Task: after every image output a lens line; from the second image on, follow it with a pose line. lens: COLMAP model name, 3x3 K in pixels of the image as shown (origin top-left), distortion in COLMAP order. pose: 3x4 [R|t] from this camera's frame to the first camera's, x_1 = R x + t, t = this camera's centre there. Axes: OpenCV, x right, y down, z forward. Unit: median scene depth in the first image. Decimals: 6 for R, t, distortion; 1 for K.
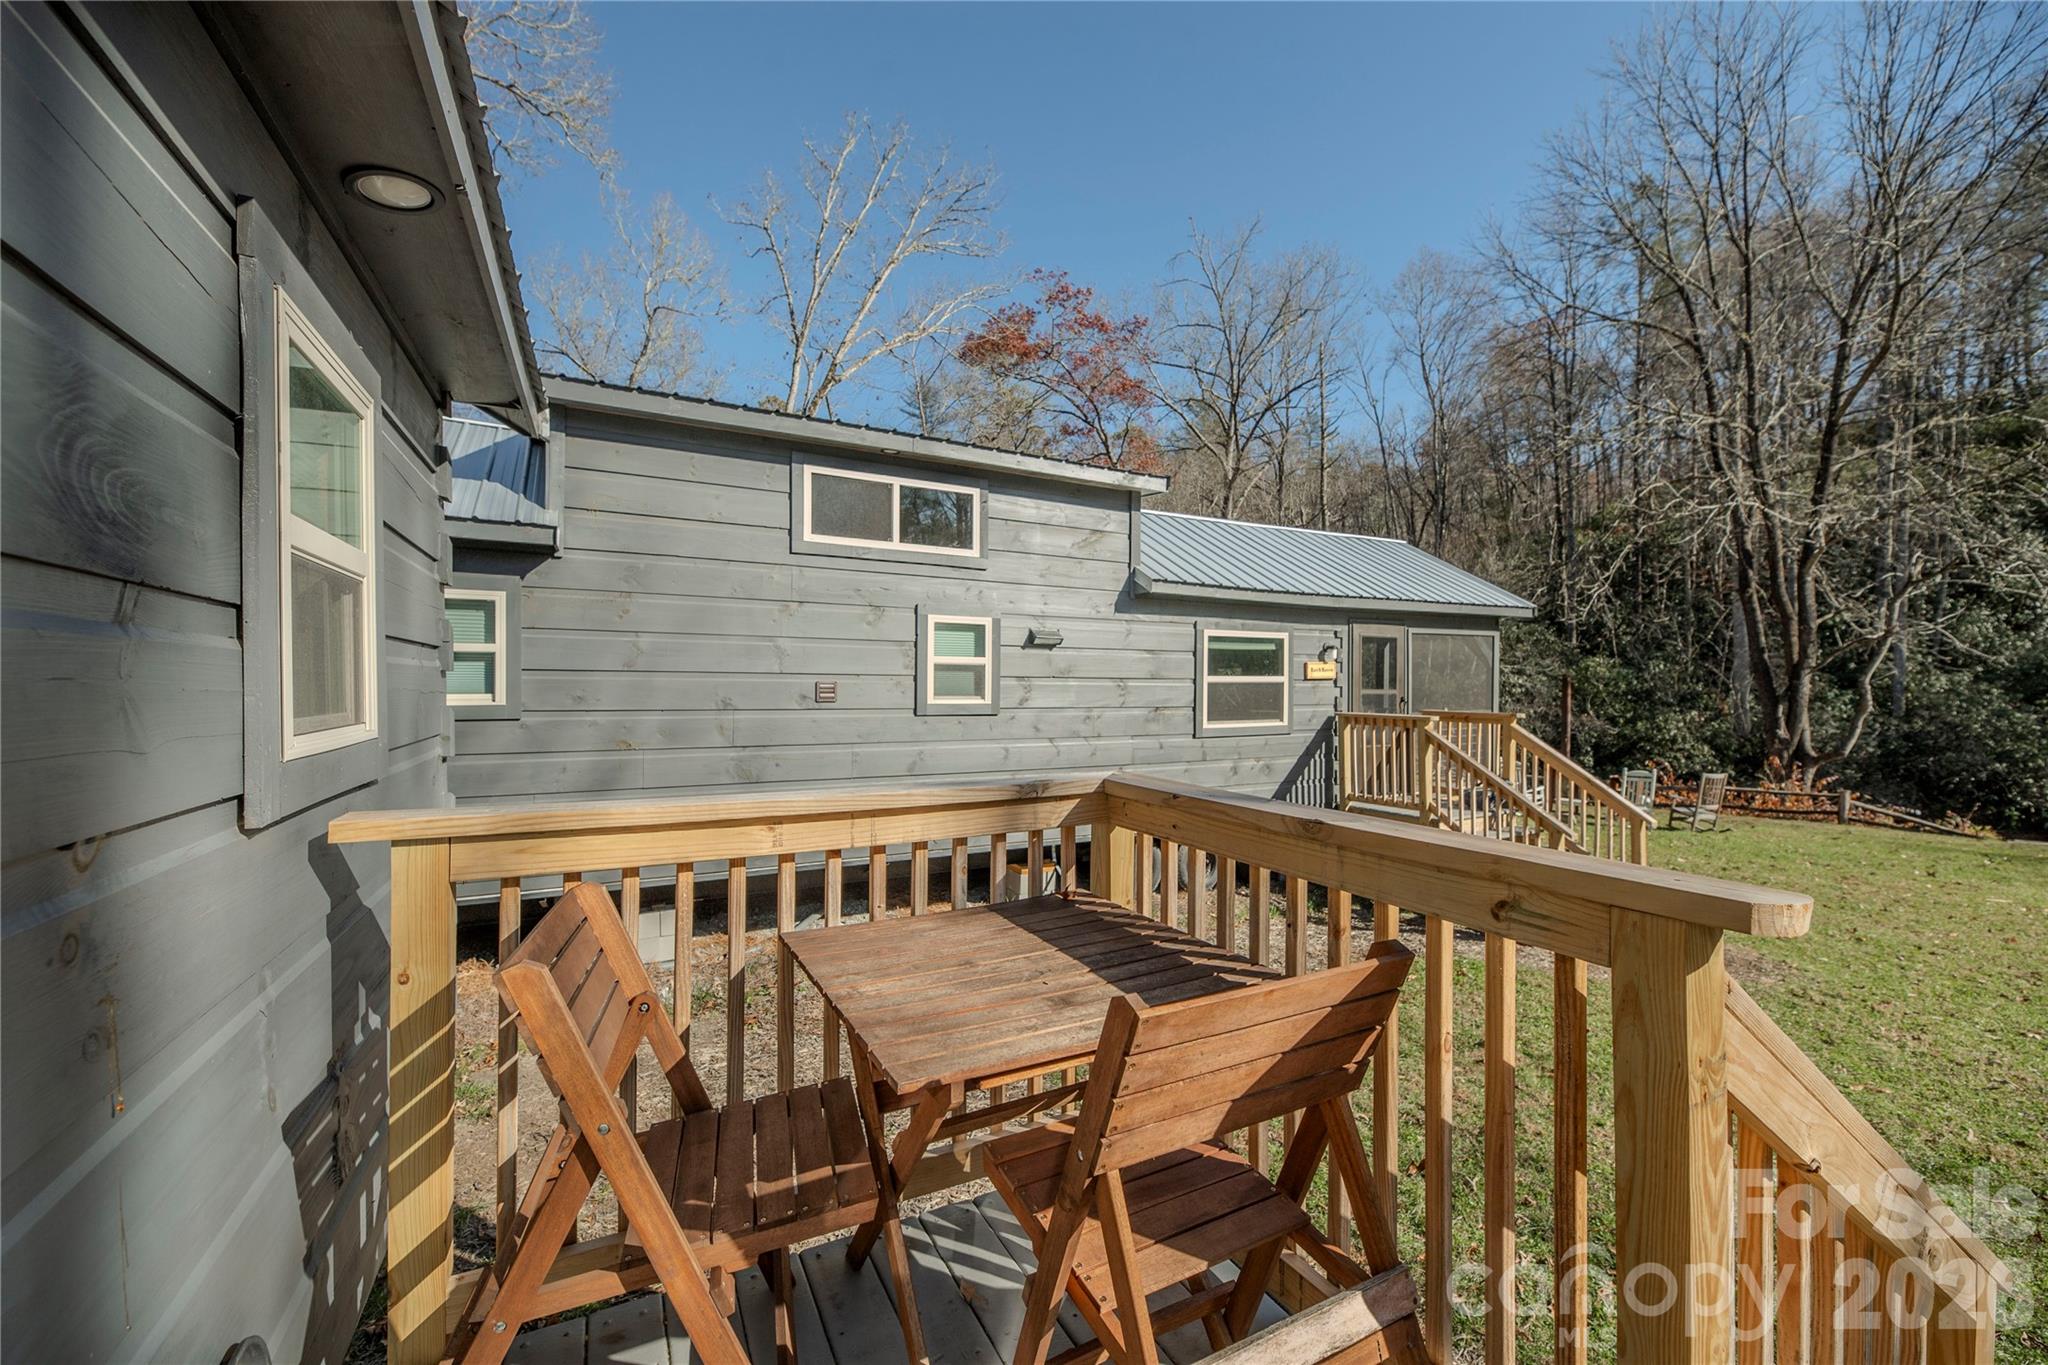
lens RADIAL K [[833.3, 0, 1032.2], [0, 833.3, 695.7], [0, 0, 1]] dist [-0.002595, -0.002153]
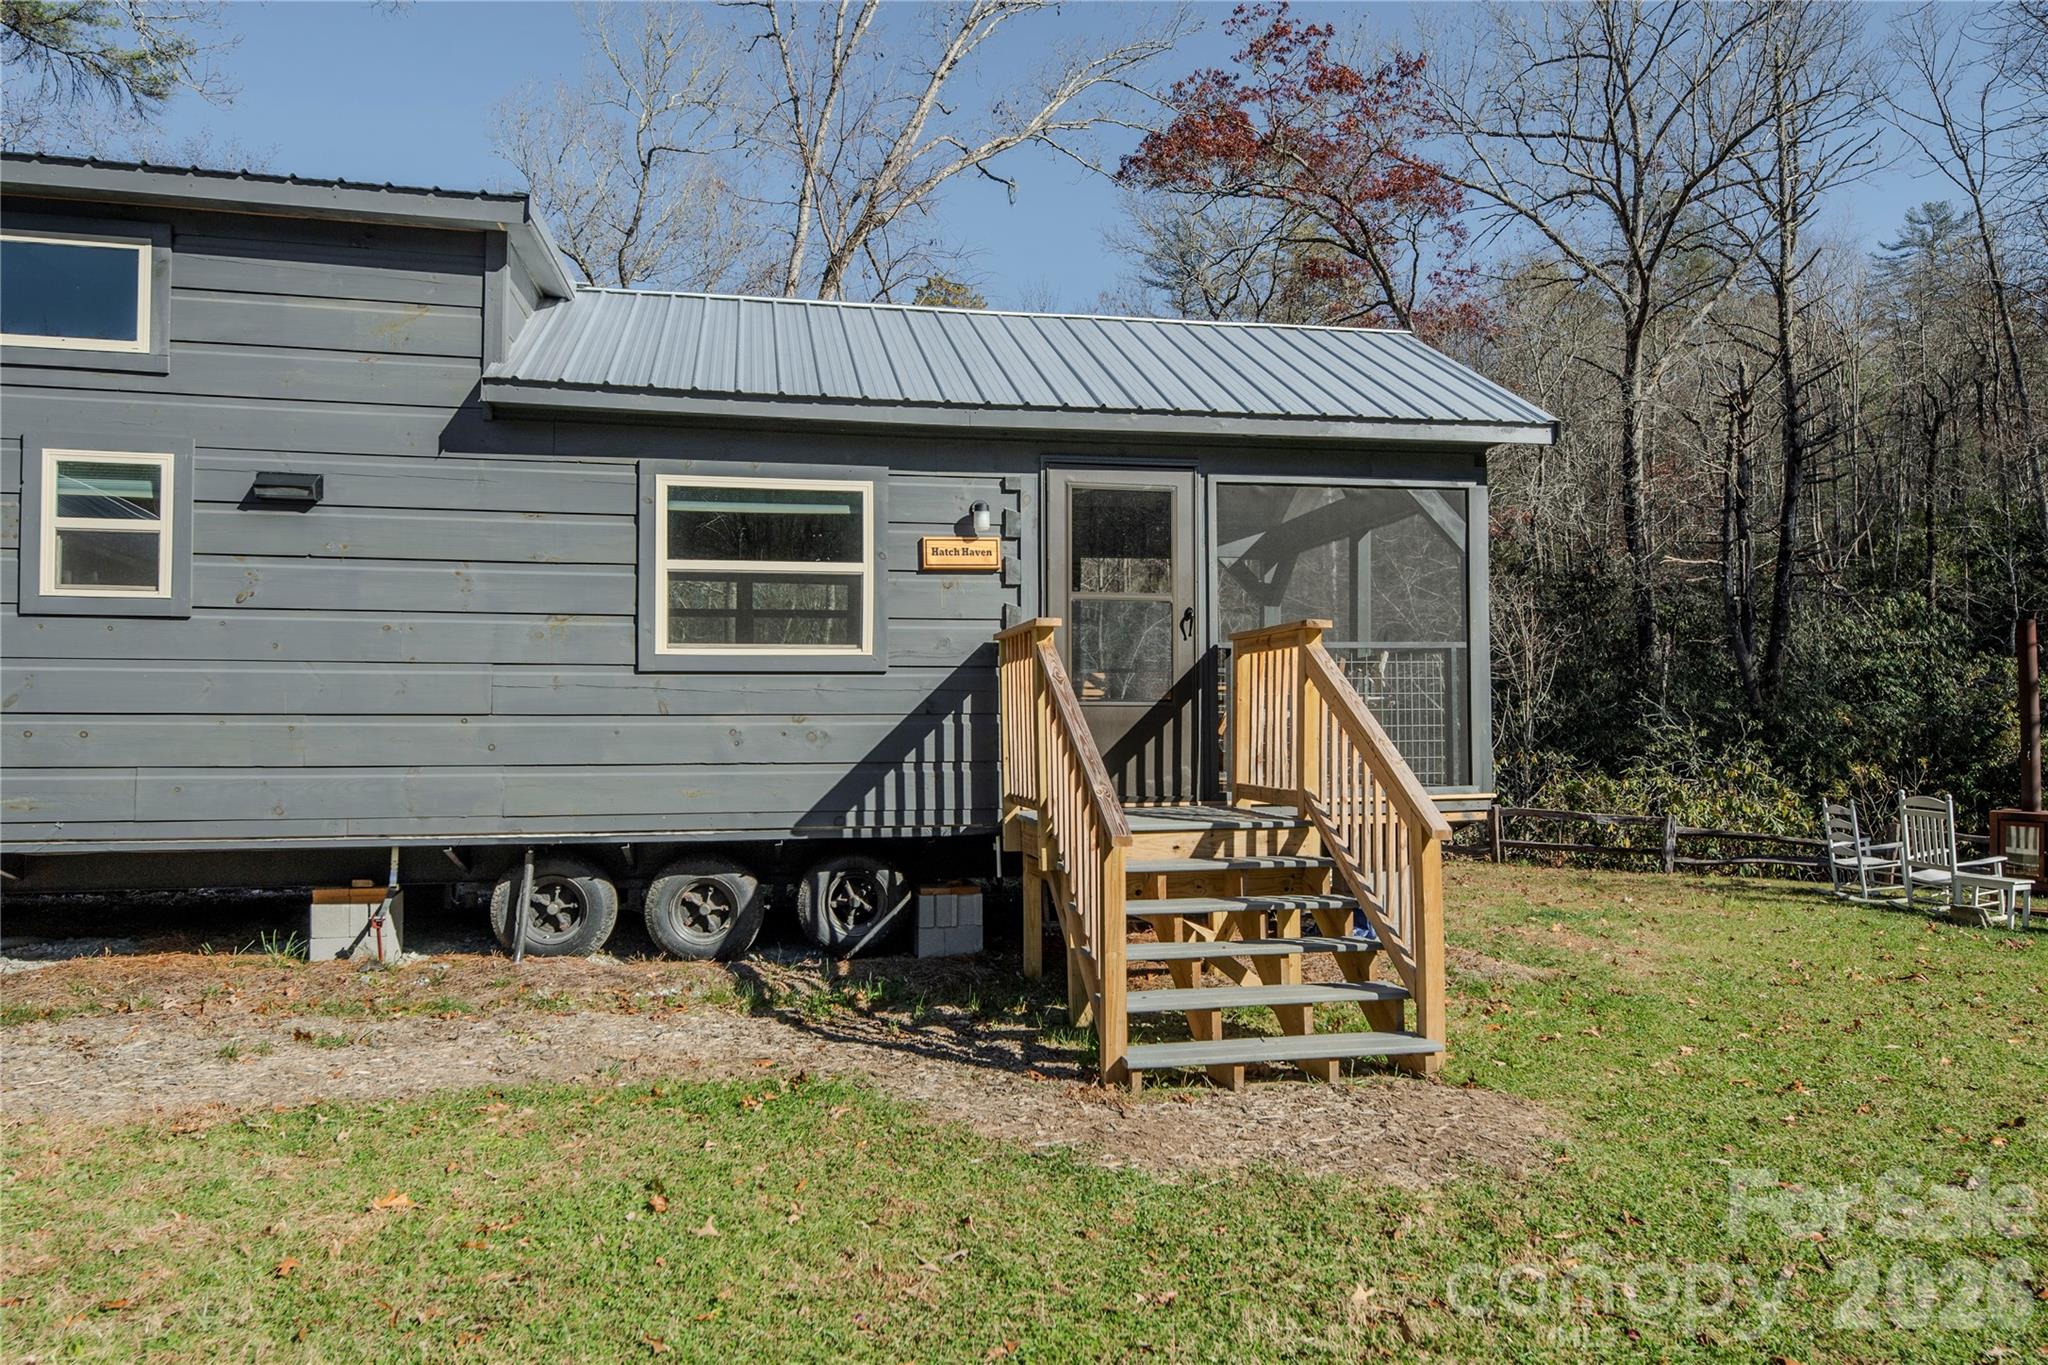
lens RADIAL K [[1339.3, 0, 1034.8], [0, 1339.3, 682.7], [0, 0, 1]] dist [0.014207, 0.001991]
pose [[0.951801, -0.016542, -0.306269, 0.667328], [0.002145, 0.998879, -0.047283, 0.093558], [0.306708, 0.044347, 0.950770, 0.225163]]
